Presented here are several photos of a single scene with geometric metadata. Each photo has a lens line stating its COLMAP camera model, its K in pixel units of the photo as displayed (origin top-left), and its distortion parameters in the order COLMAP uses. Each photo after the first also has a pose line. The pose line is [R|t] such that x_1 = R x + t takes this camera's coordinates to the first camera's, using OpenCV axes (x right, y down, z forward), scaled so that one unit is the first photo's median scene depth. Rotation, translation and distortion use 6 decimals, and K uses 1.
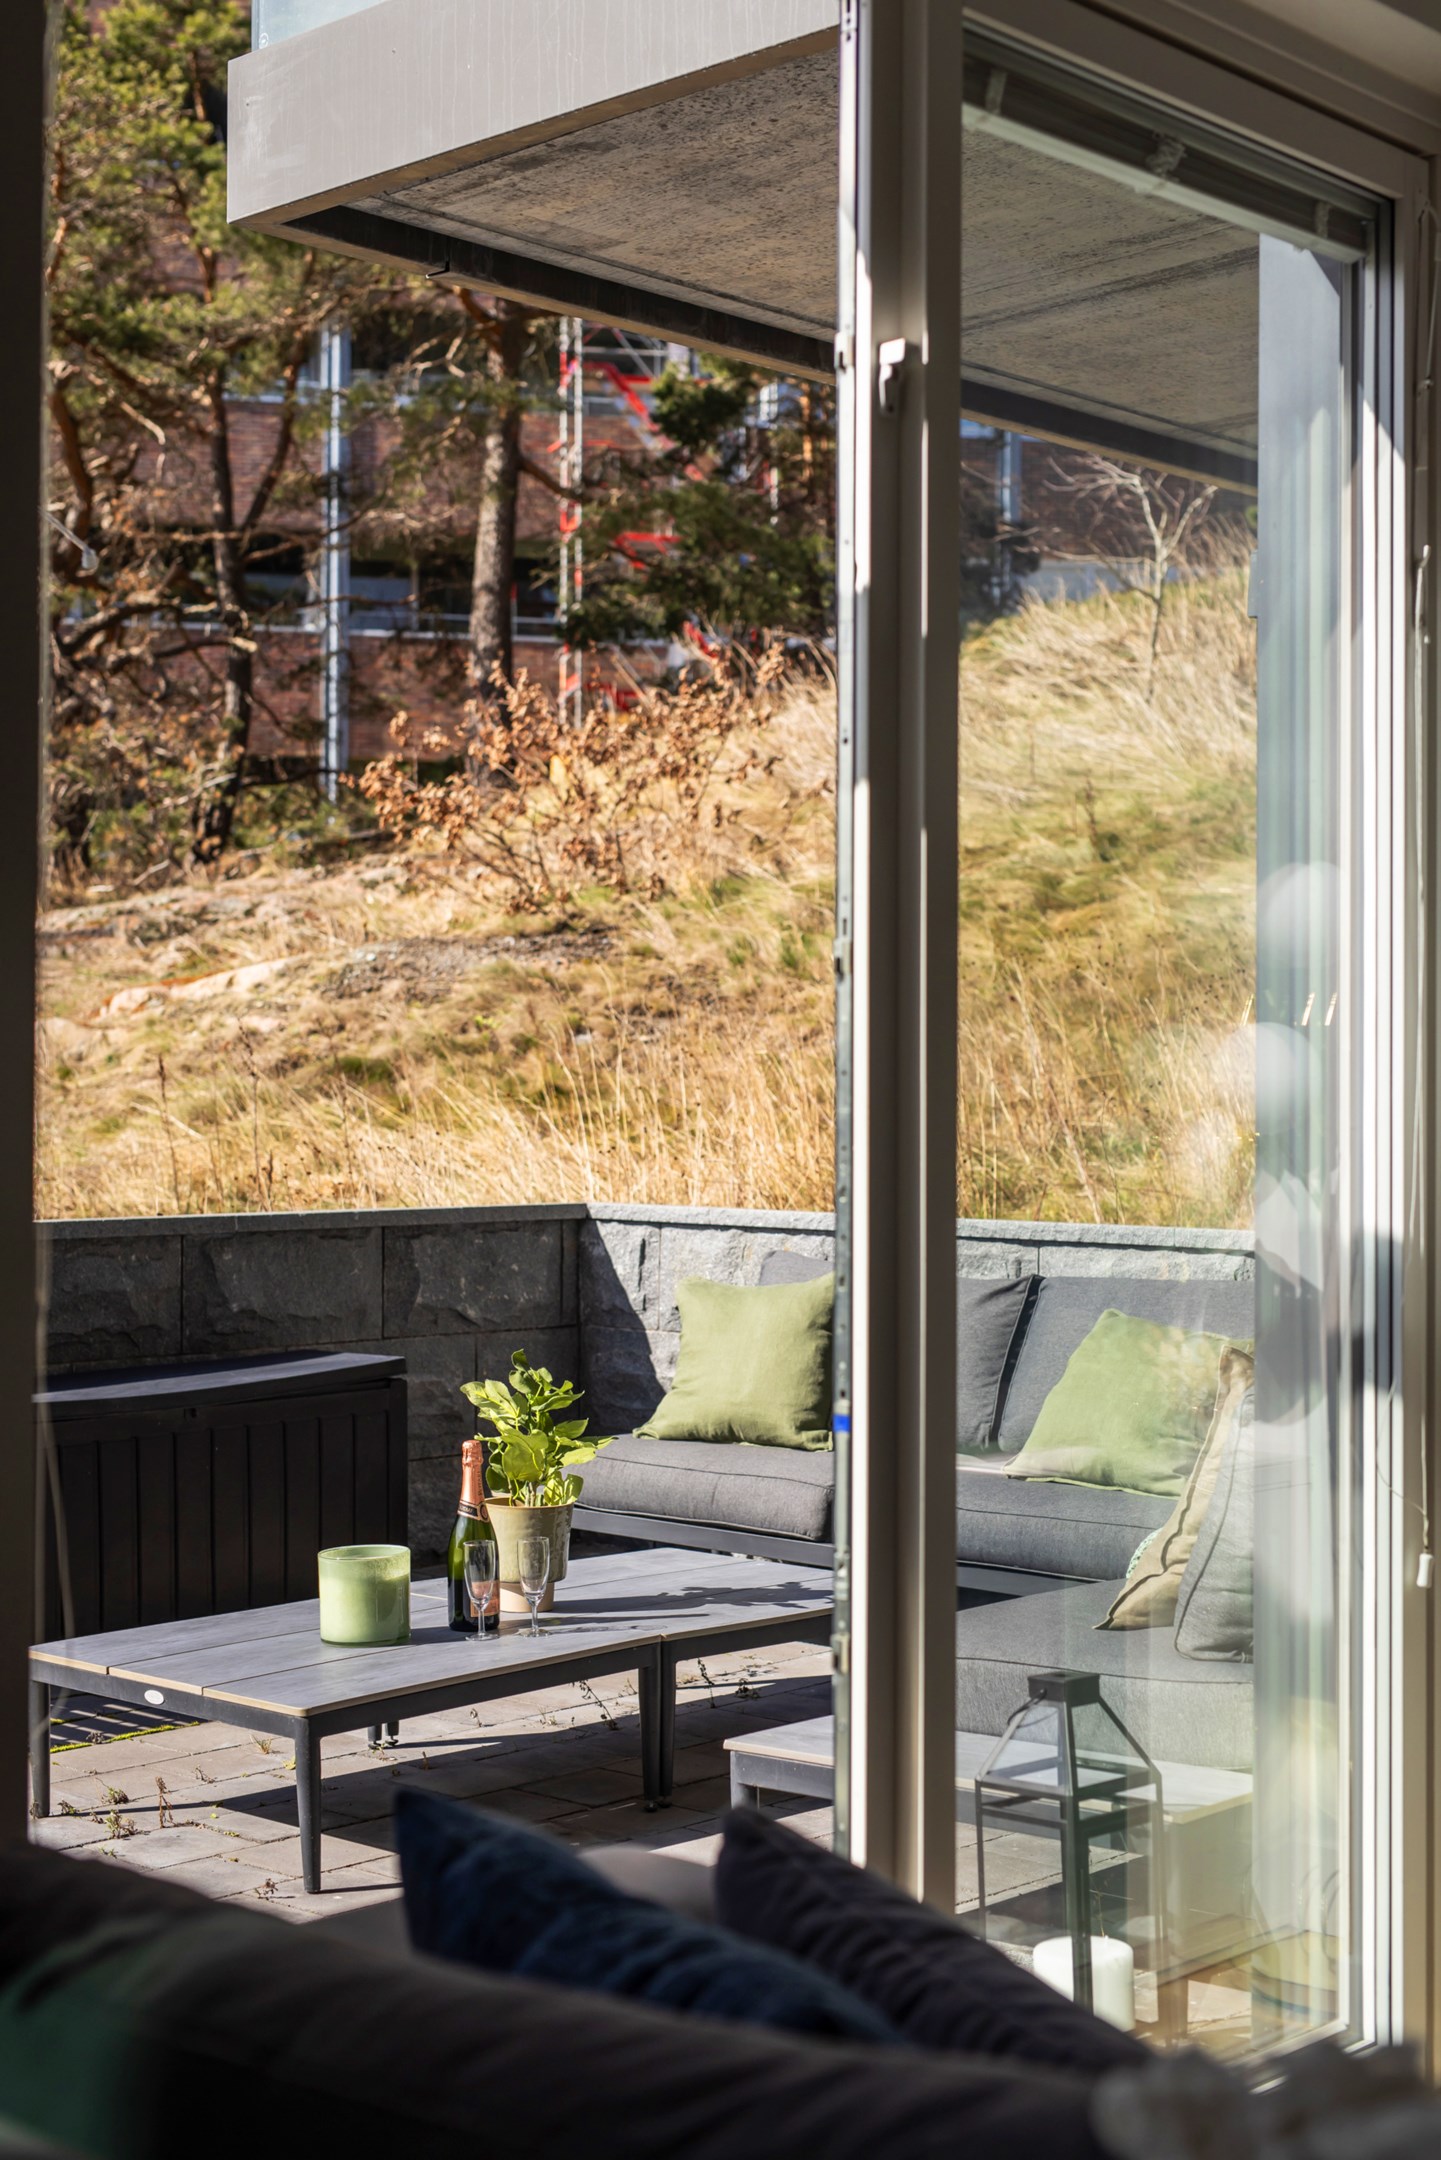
lens RADIAL K [[2967.9, 0, 720.5], [0, 2967.9, 1080.0], [0, 0, 1]] dist [0.012770, 0.005342]
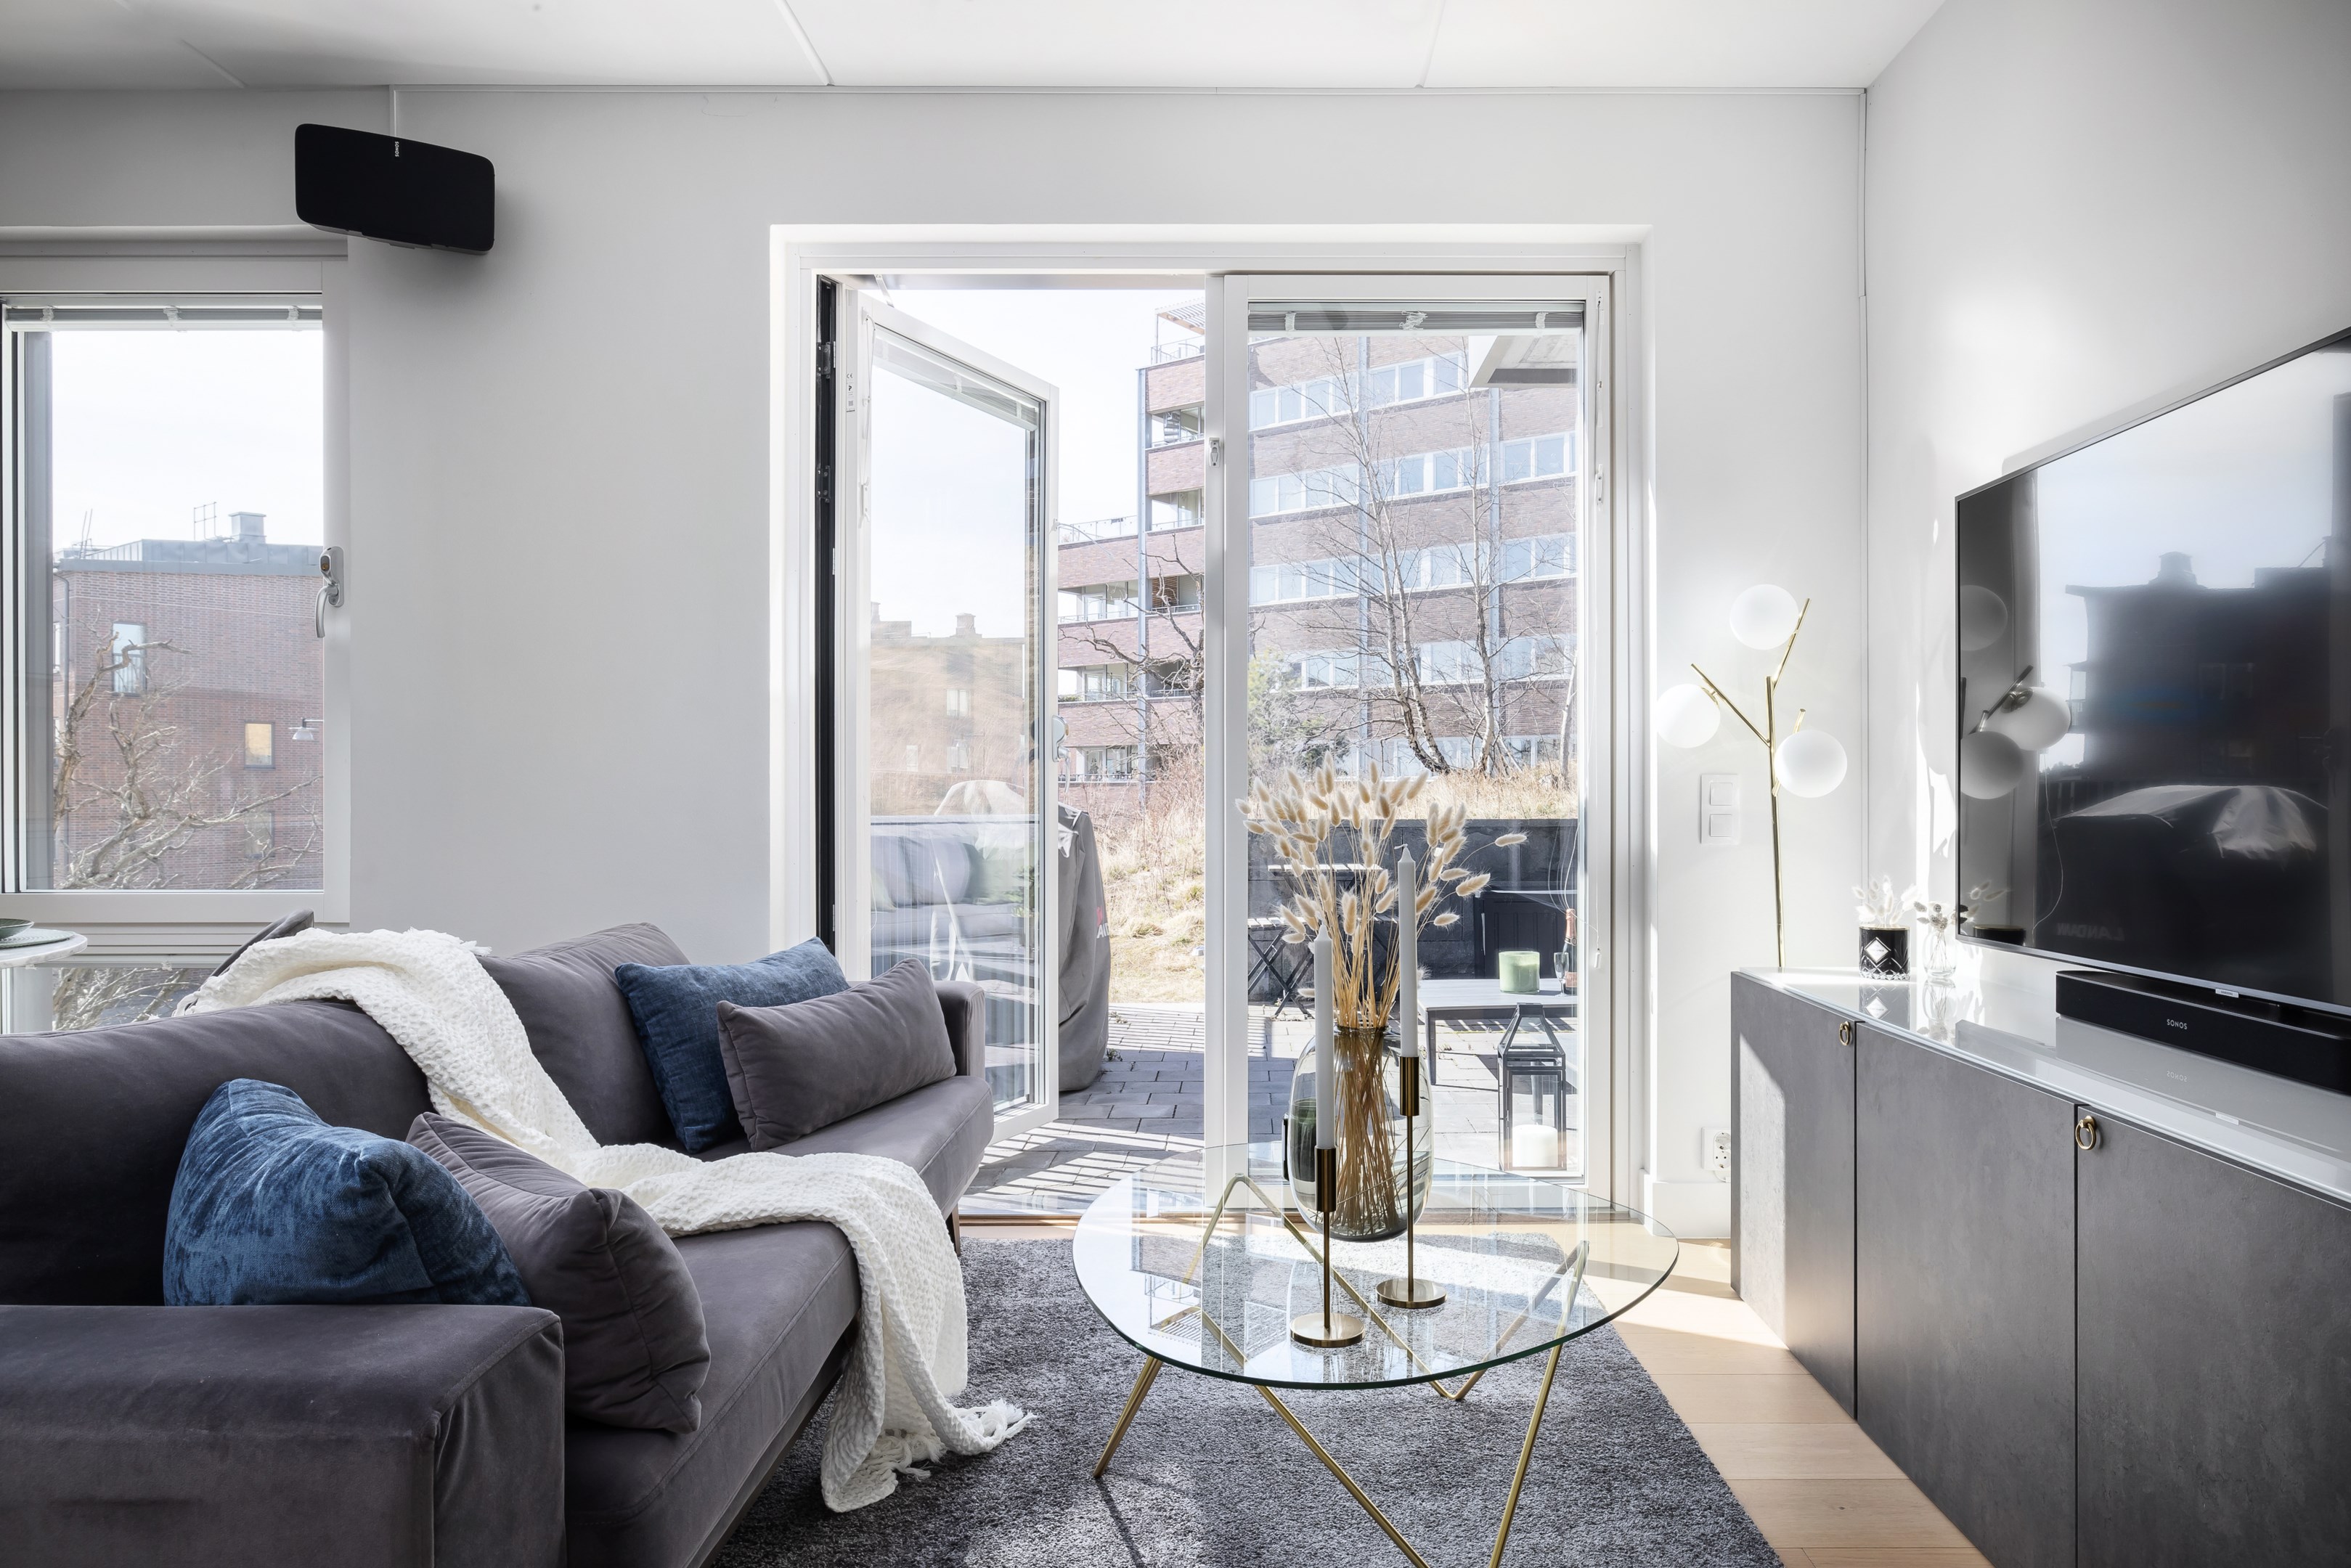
lens RADIAL K [[1399.1, 0, 1279.3], [0, 1399.1, 791.0], [0, 0, 1]] dist [-0.006954, -0.000087]
pose [[0.695930, -0.004915, -0.718093, 0.200446], [0.008583, 0.999962, 0.001474, 0.011530], [0.718059, -0.007189, 0.695945, 0.042324]]
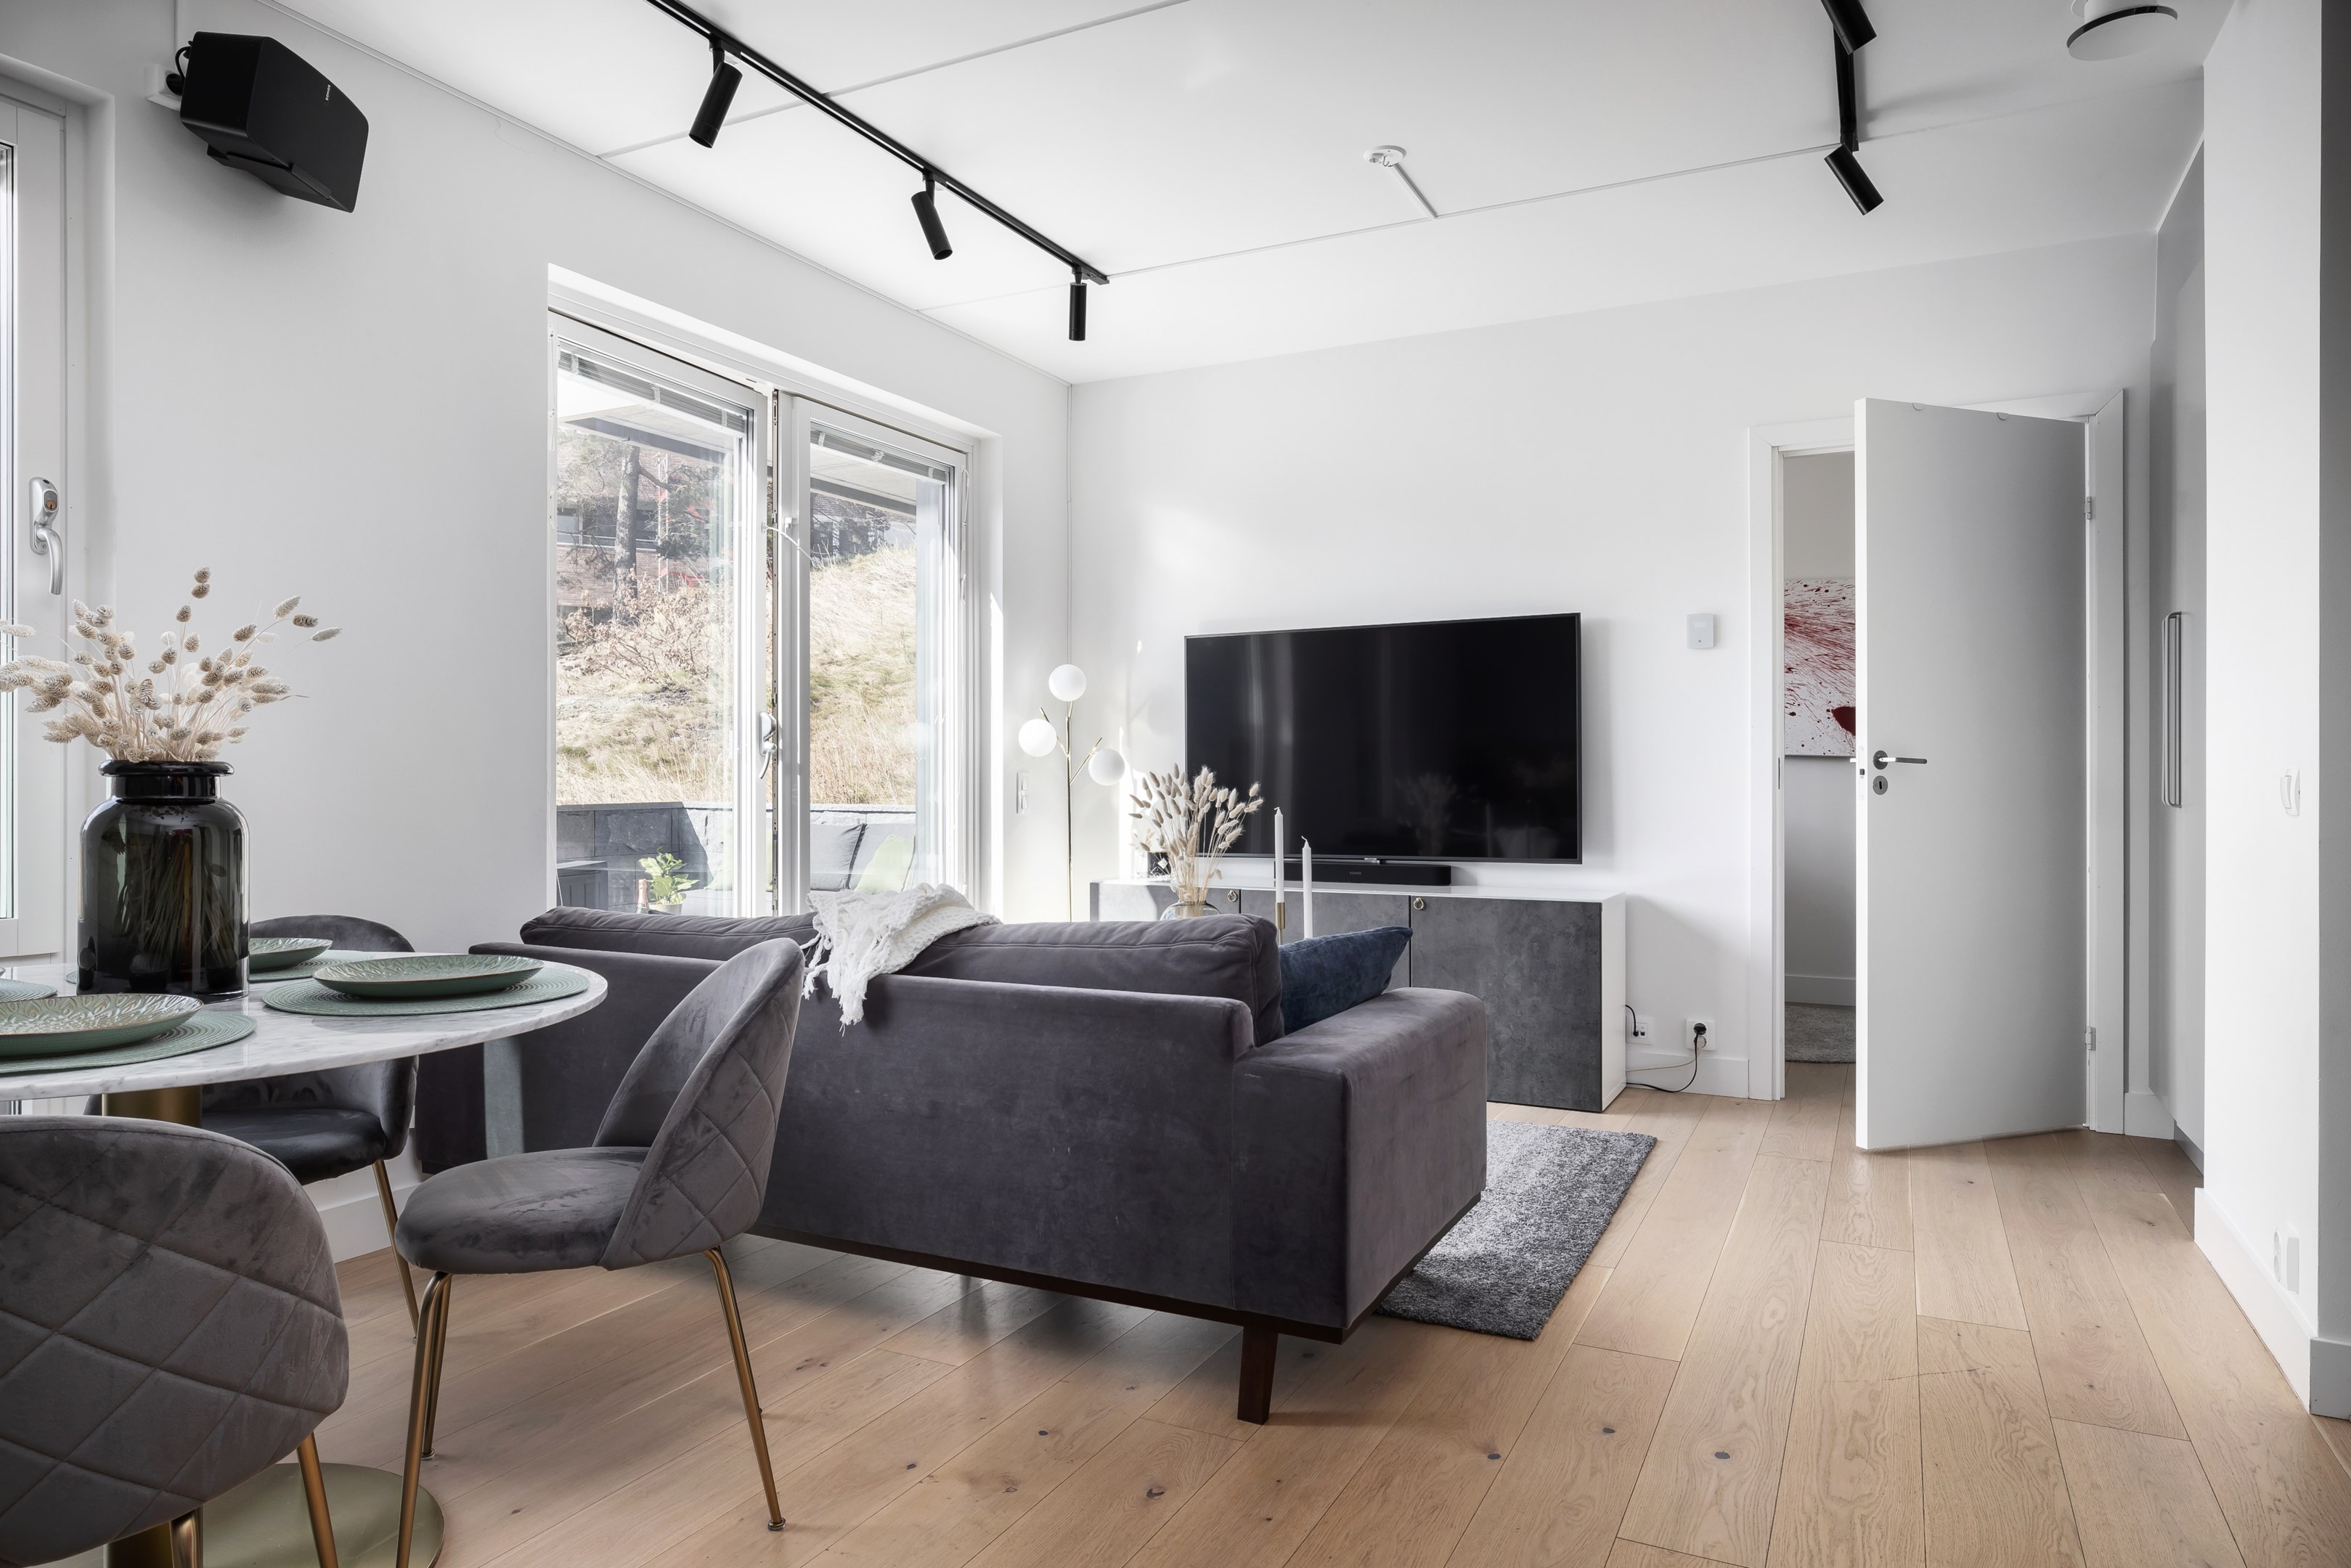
lens RADIAL K [[1425.7, 0, 1175.5], [0, 1425.7, 784.0], [0, 0, 1]] dist [0.003220, 0.000781]
pose [[0.956518, -0.005762, 0.291615, 0.000638], [0.002370, 0.999925, 0.011983, 0.008056], [-0.291662, -0.010771, 0.956461, -0.143131]]
